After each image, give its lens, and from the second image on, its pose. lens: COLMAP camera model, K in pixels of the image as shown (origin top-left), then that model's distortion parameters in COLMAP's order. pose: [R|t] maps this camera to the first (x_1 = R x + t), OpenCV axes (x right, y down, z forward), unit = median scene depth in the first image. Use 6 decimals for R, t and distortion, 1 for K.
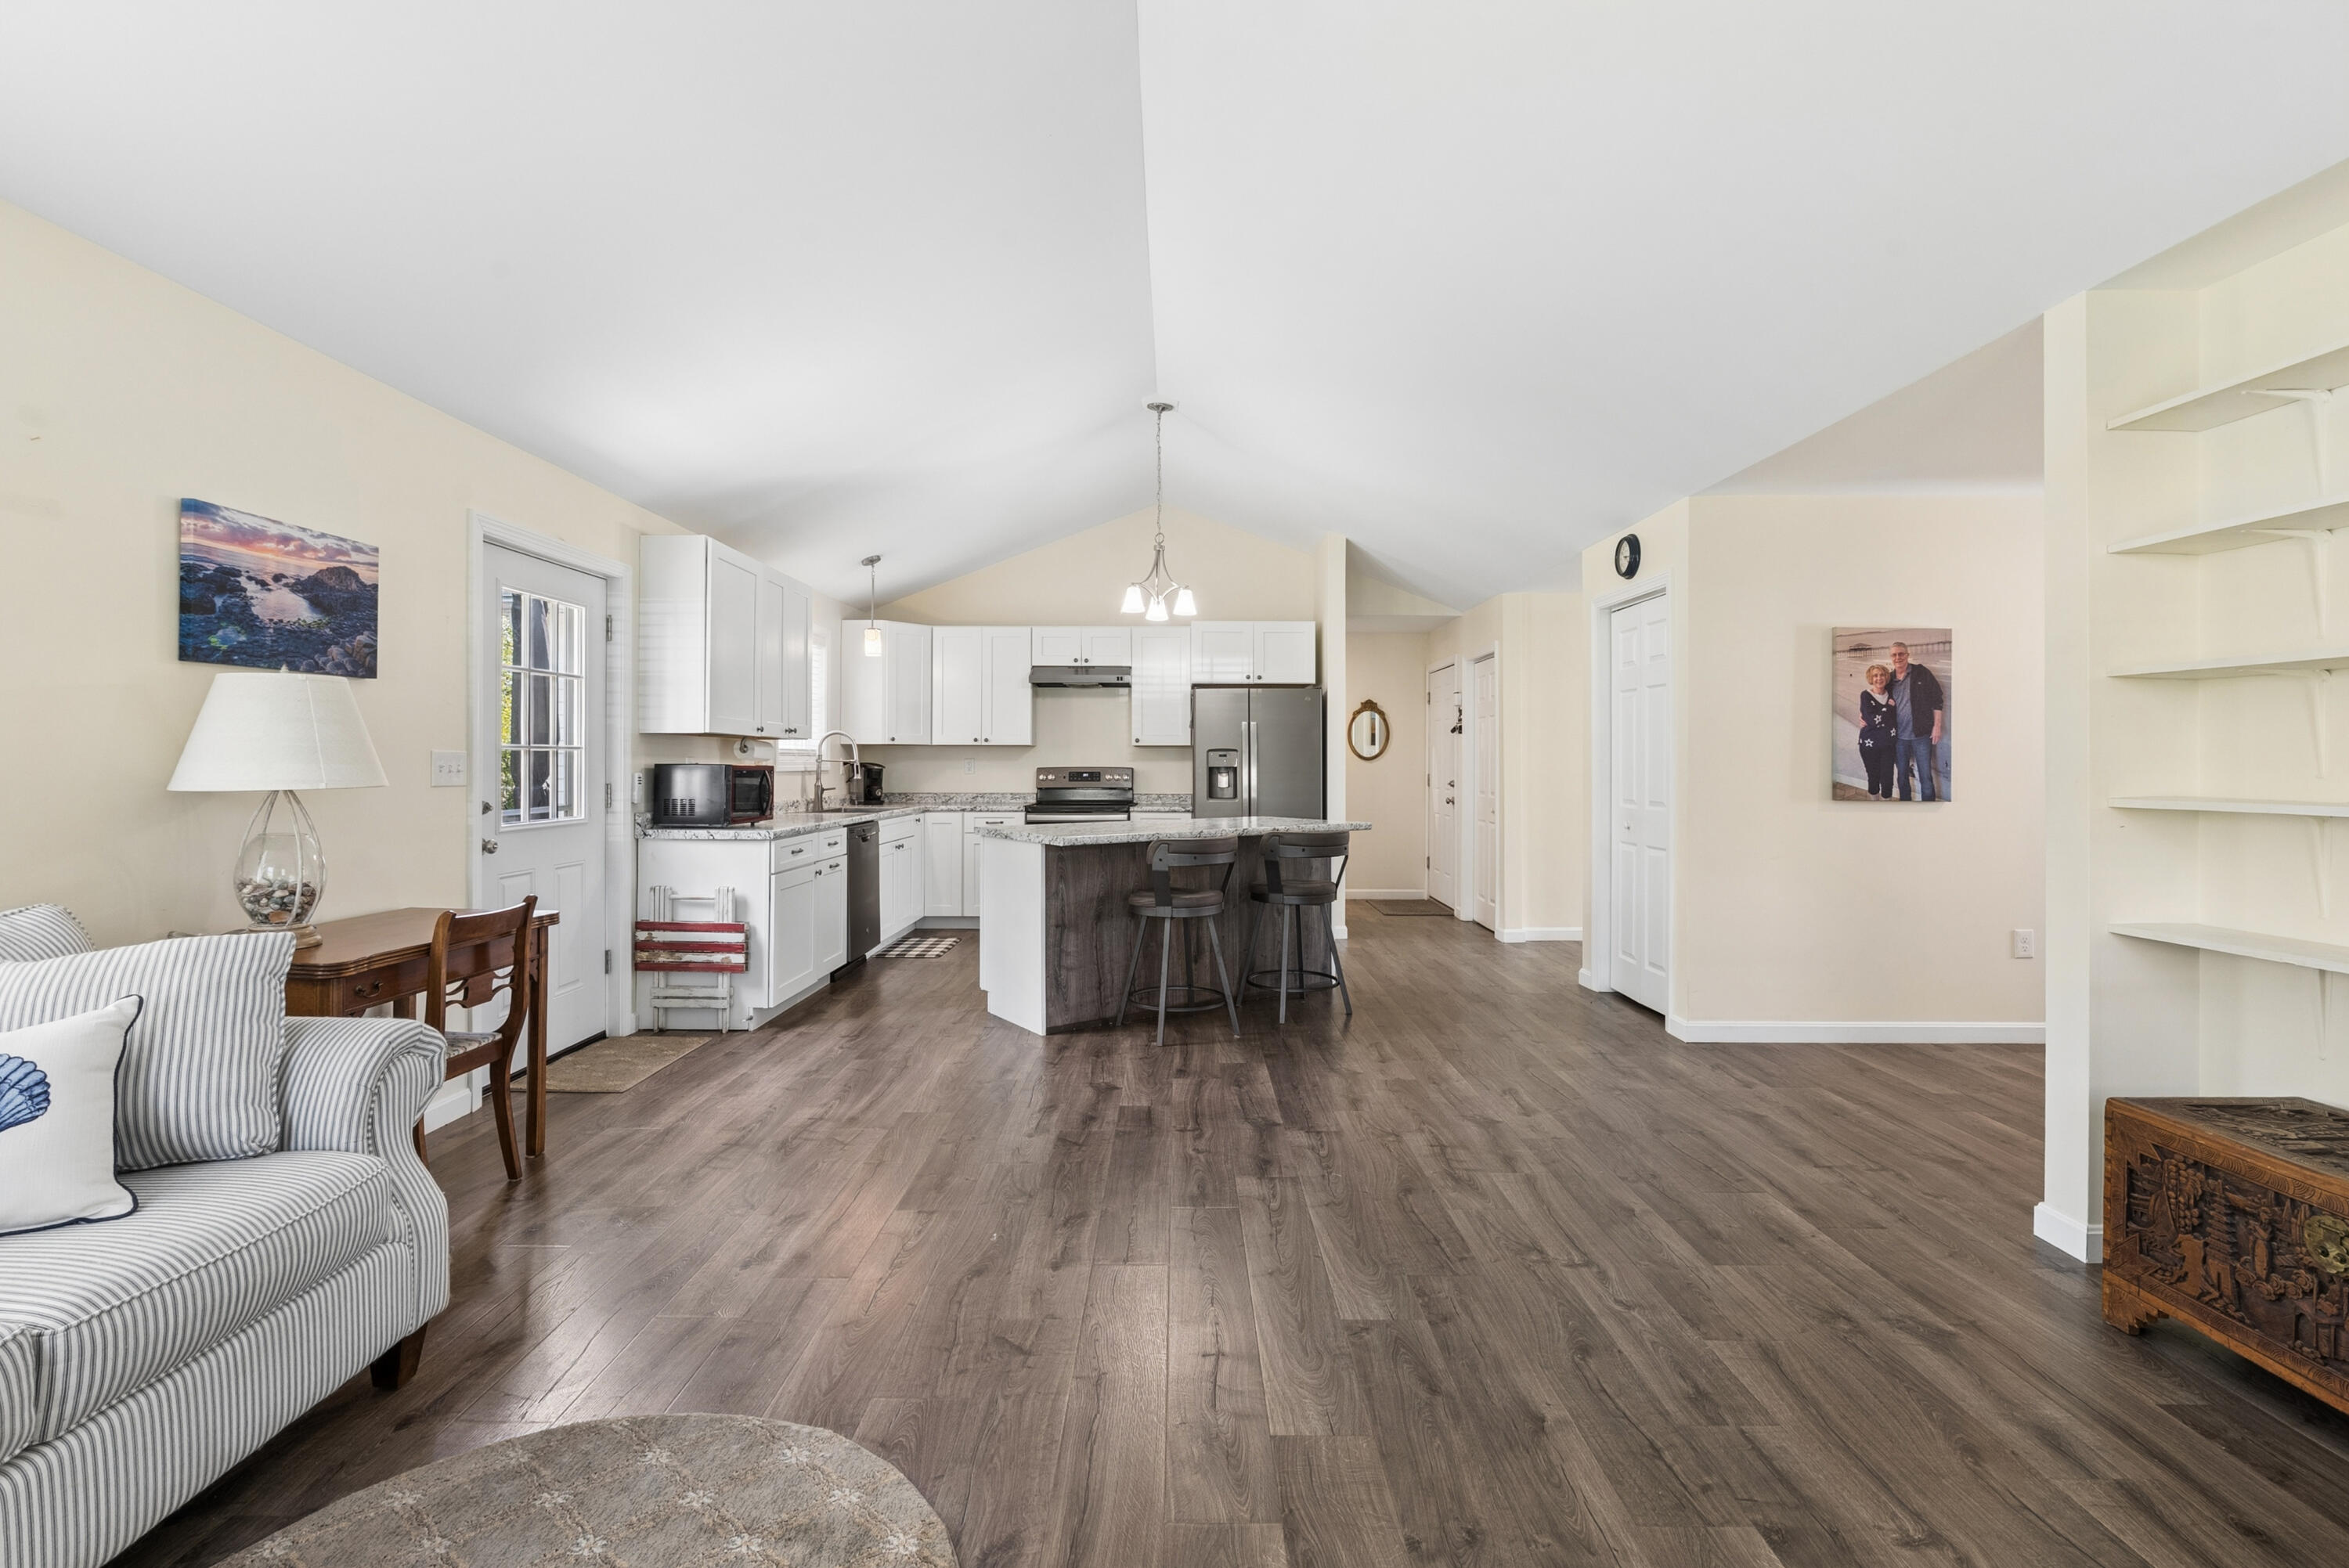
lens RADIAL K [[1047.5, 0, 1172.2], [0, 1047.5, 755.8], [0, 0, 1]] dist [-0.001476, 0.000822]
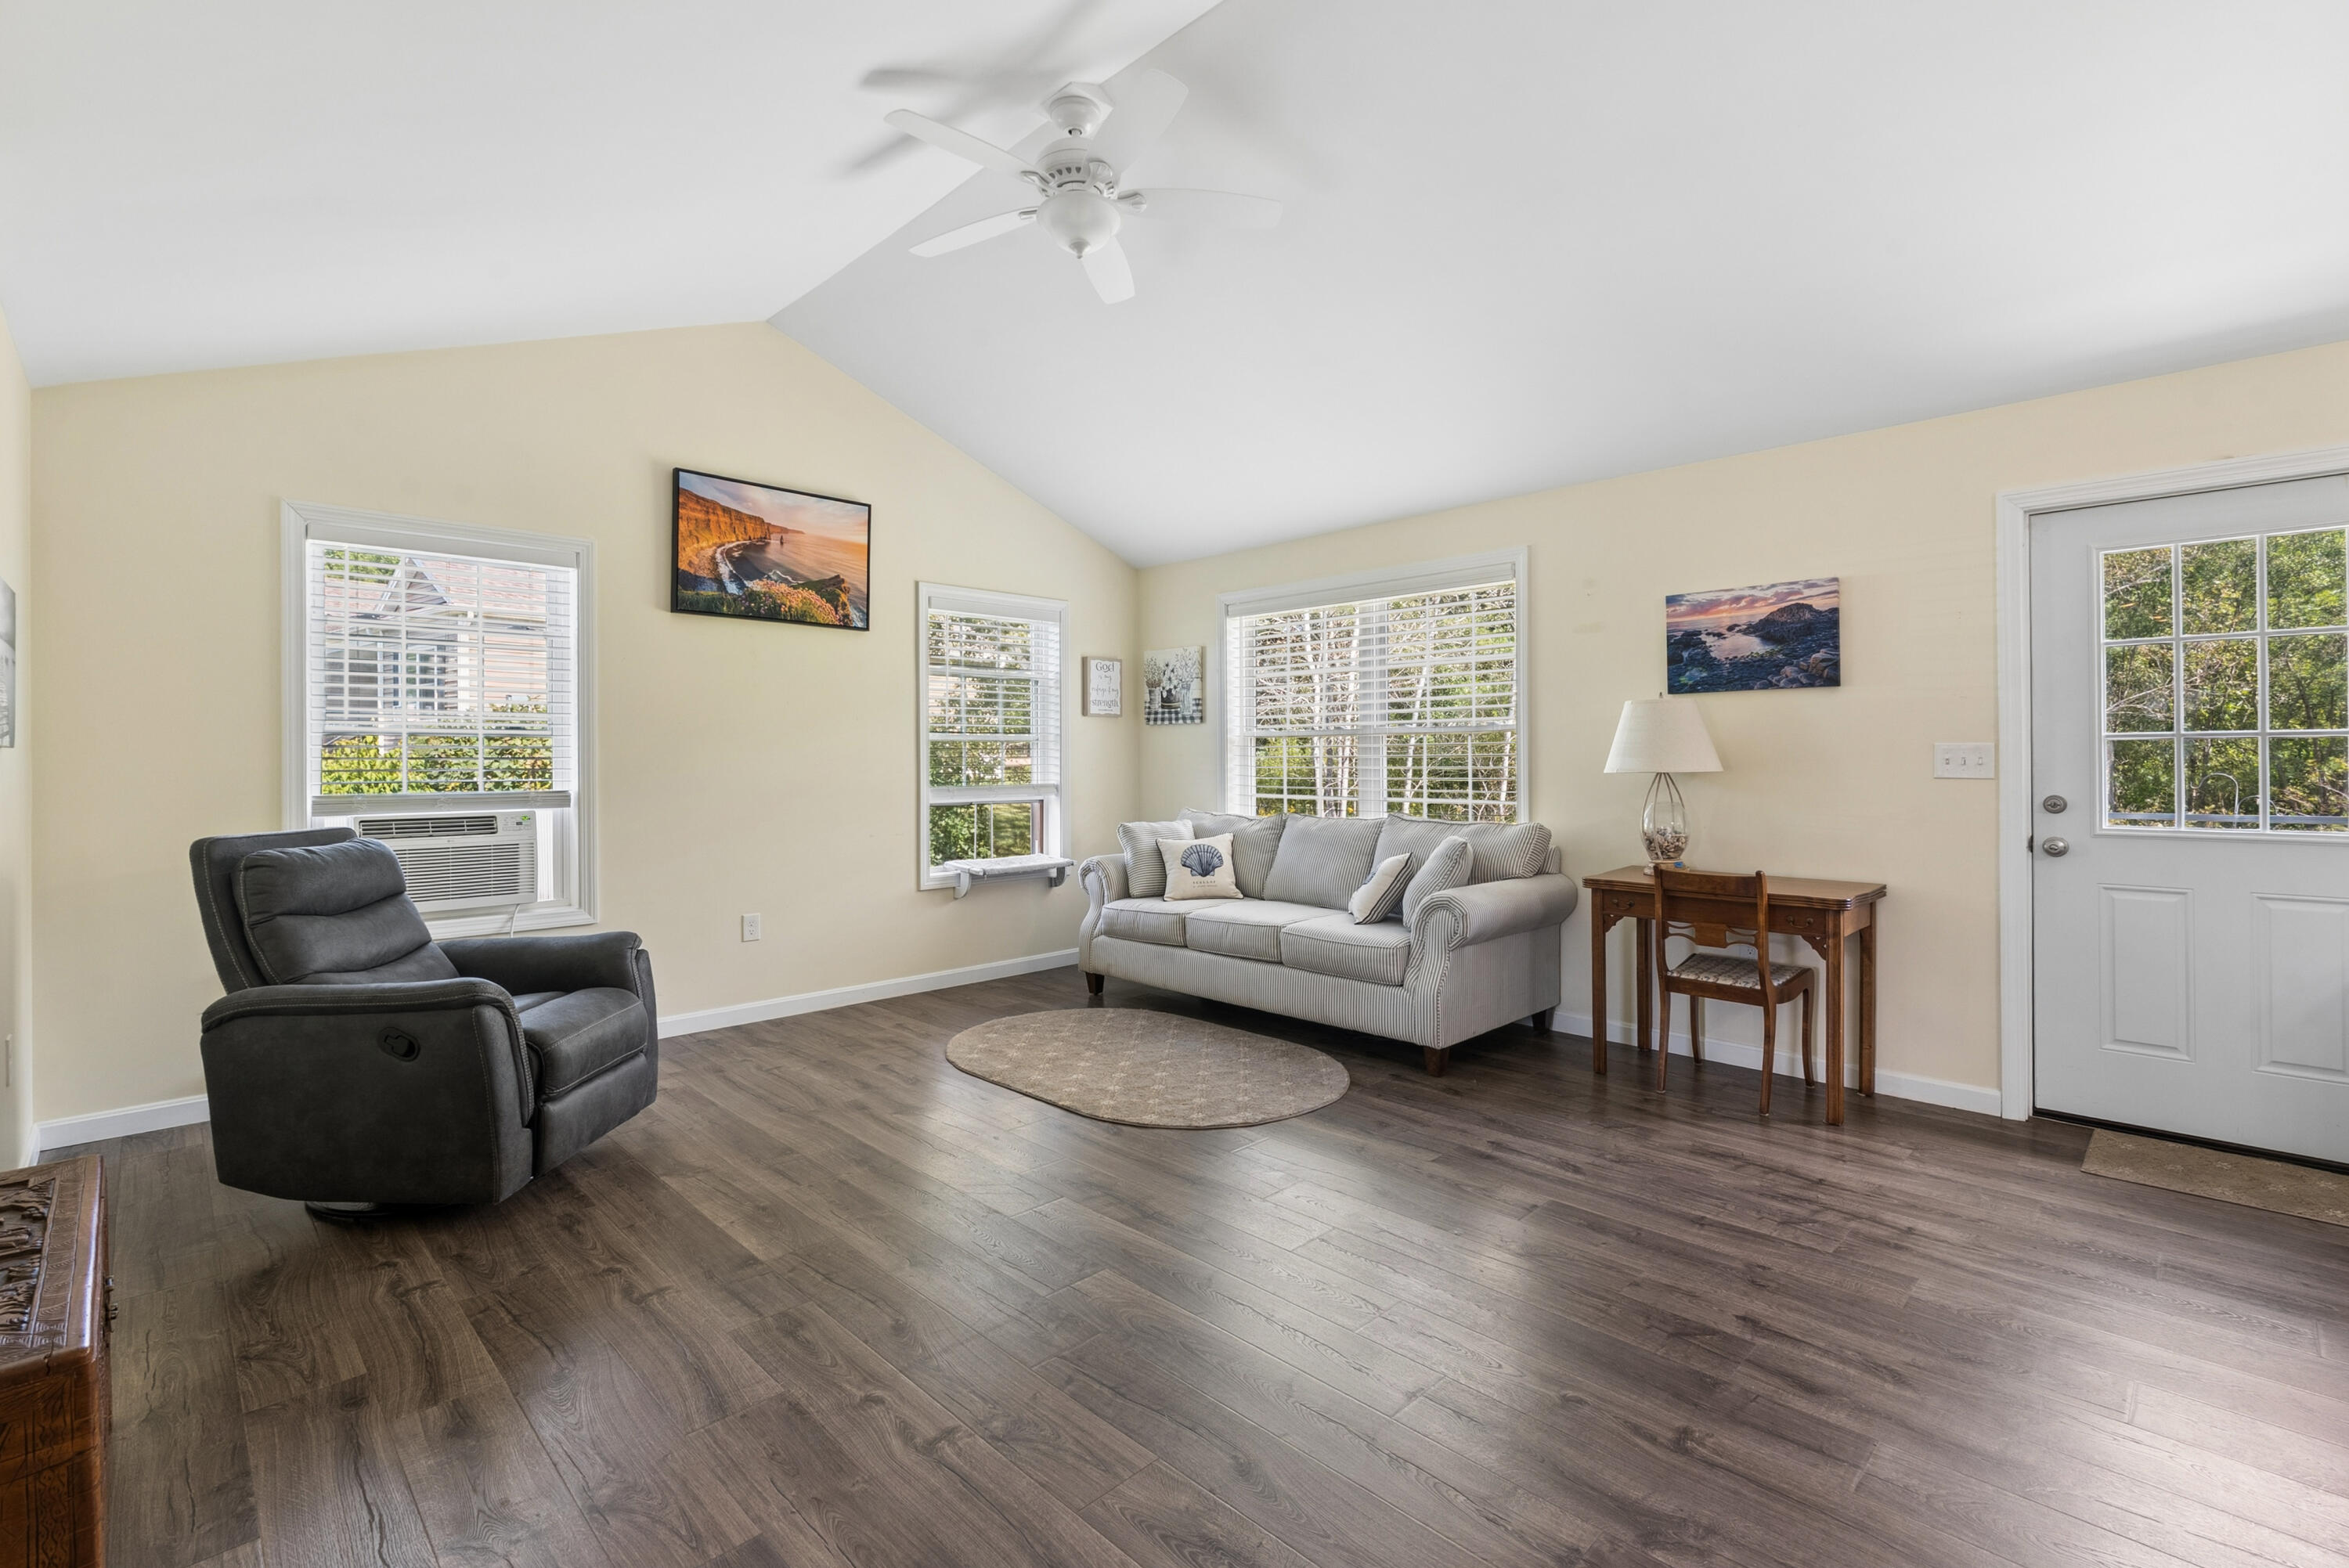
lens RADIAL K [[1047.5, 0, 1172.2], [0, 1047.5, 755.8], [0, 0, 1]] dist [-0.001476, 0.000822]
pose [[-0.707622, 0.000078, -0.706591, 0.541280], [0.007133, 0.999950, -0.007033, 0.008393], [0.706555, -0.010017, -0.707587, 1.120007]]
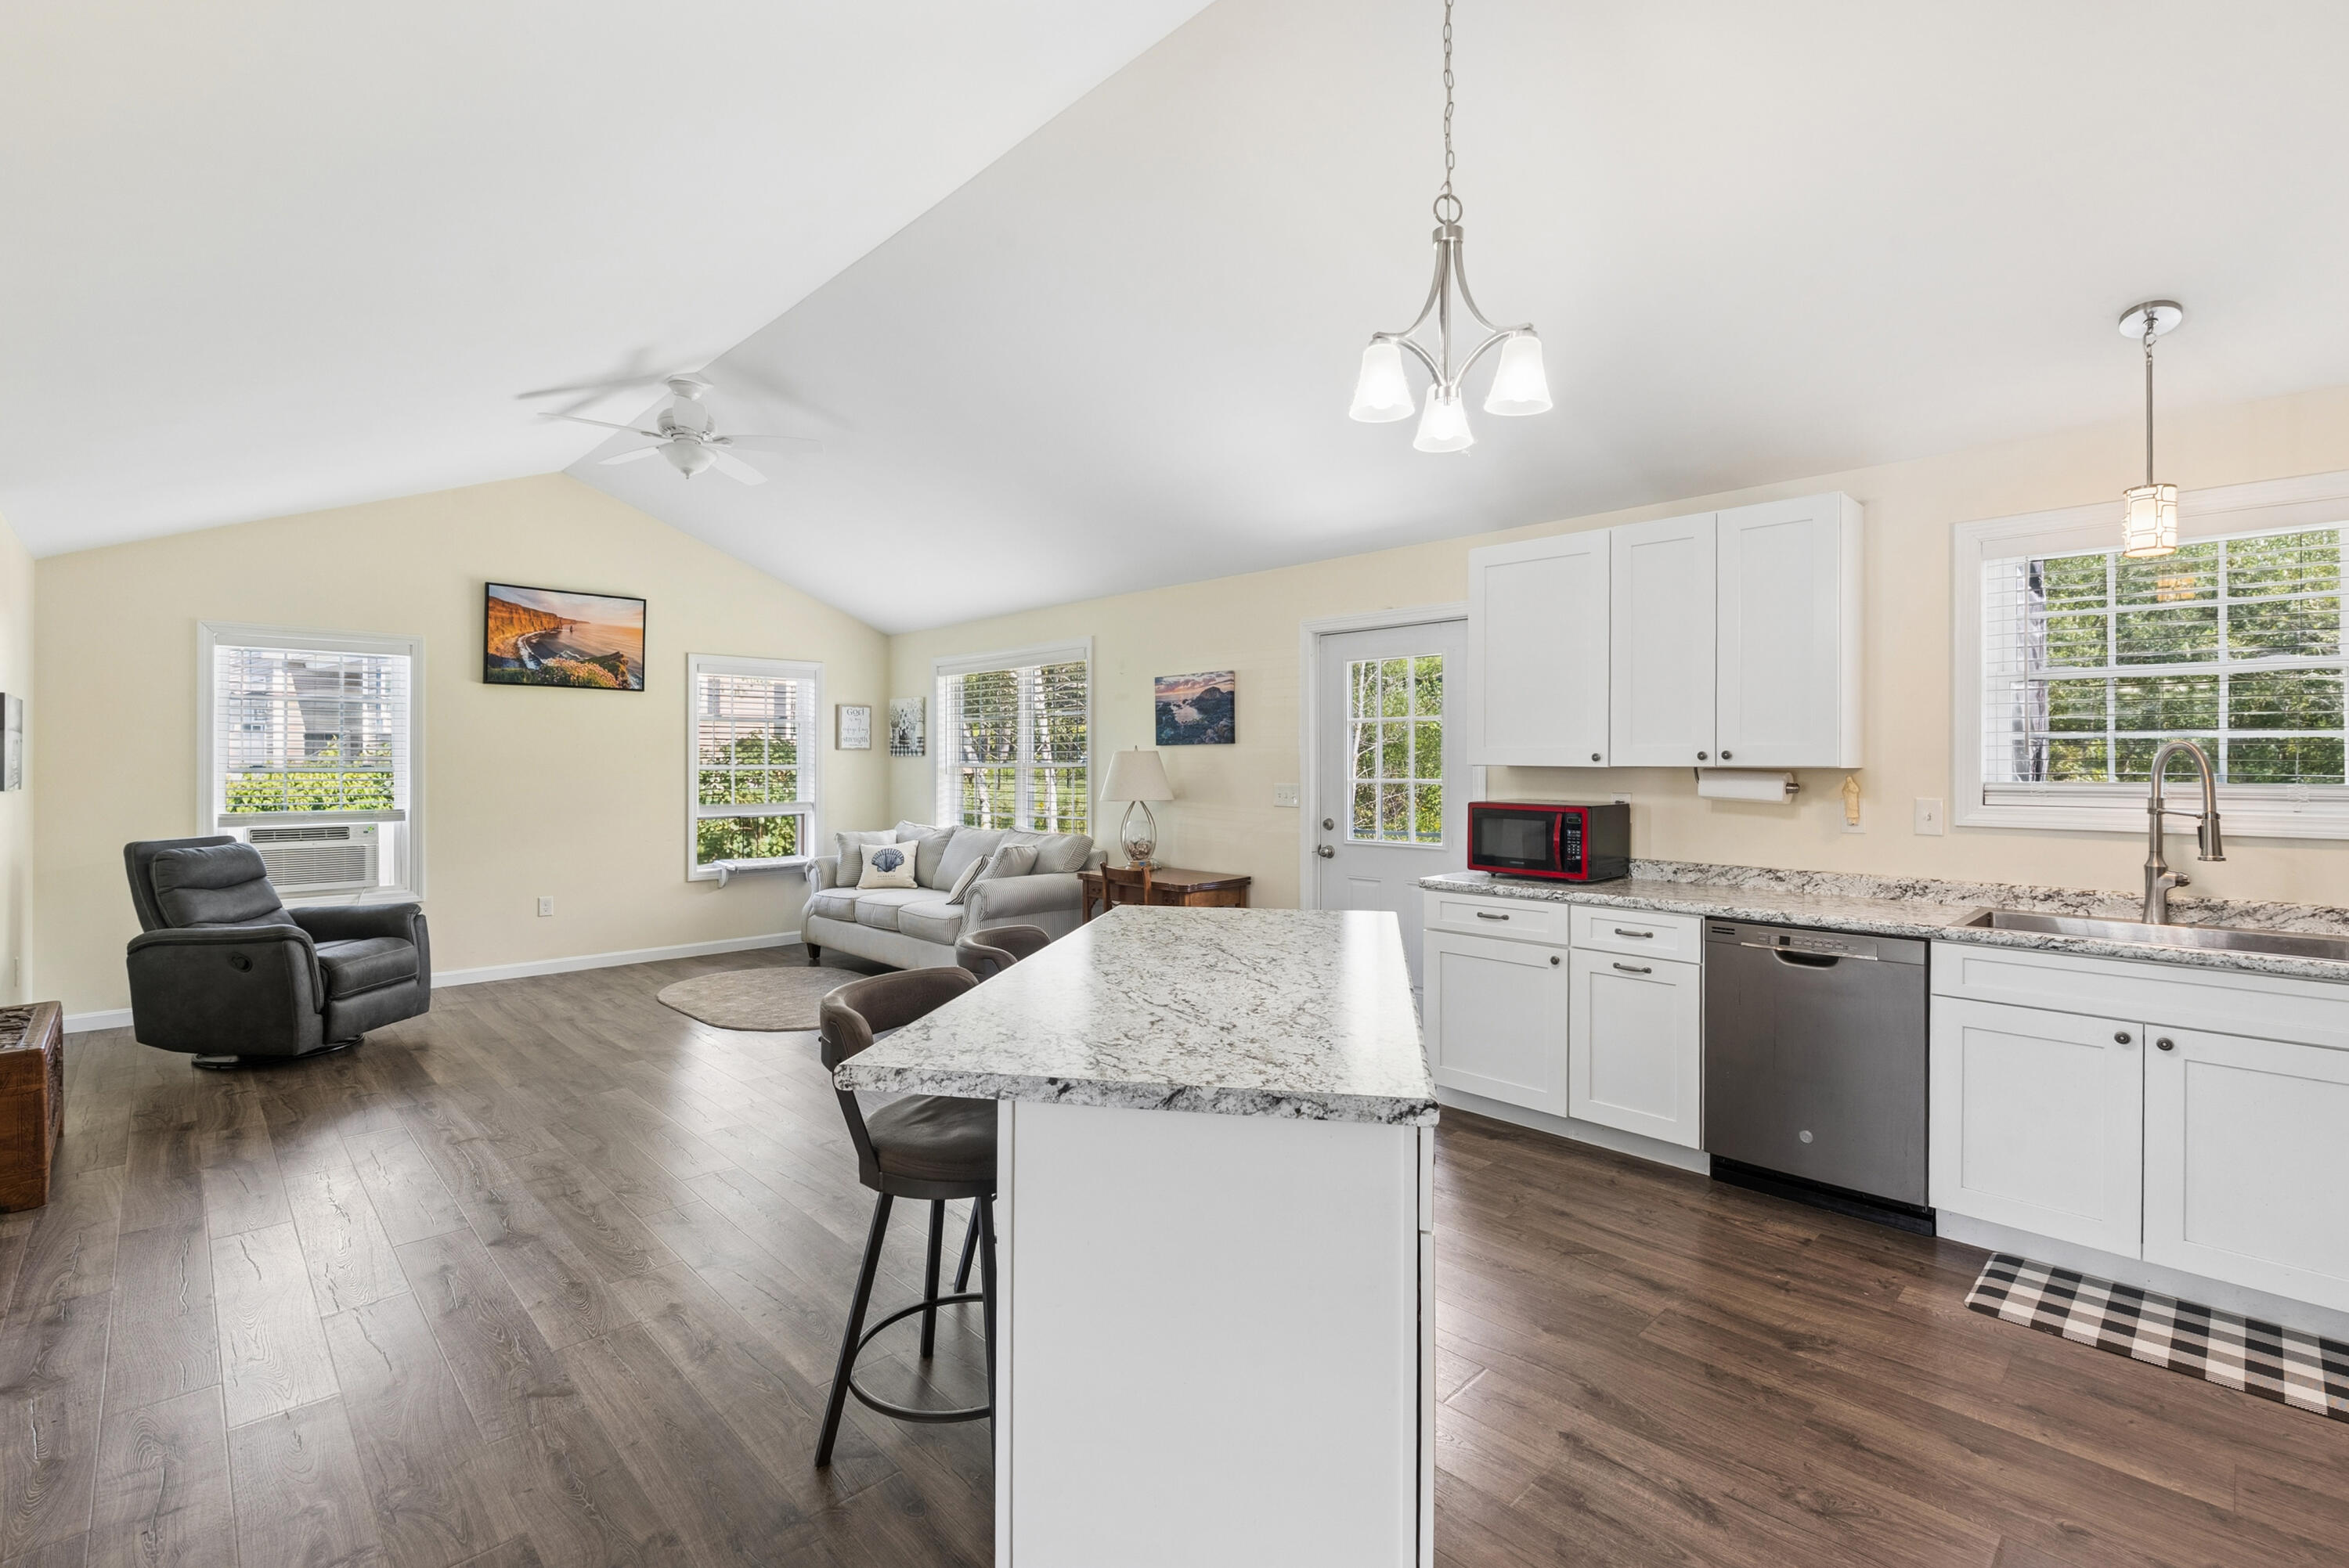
lens RADIAL K [[1051.8, 0, 1169.1], [0, 1051.8, 753.3], [0, 0, 1]] dist [0.000481, 0.000151]
pose [[-0.717266, -0.006325, -0.696771, 0.490111], [0.004340, 0.999899, -0.013545, -0.028193], [0.696786, -0.012740, -0.717166, 1.896787]]
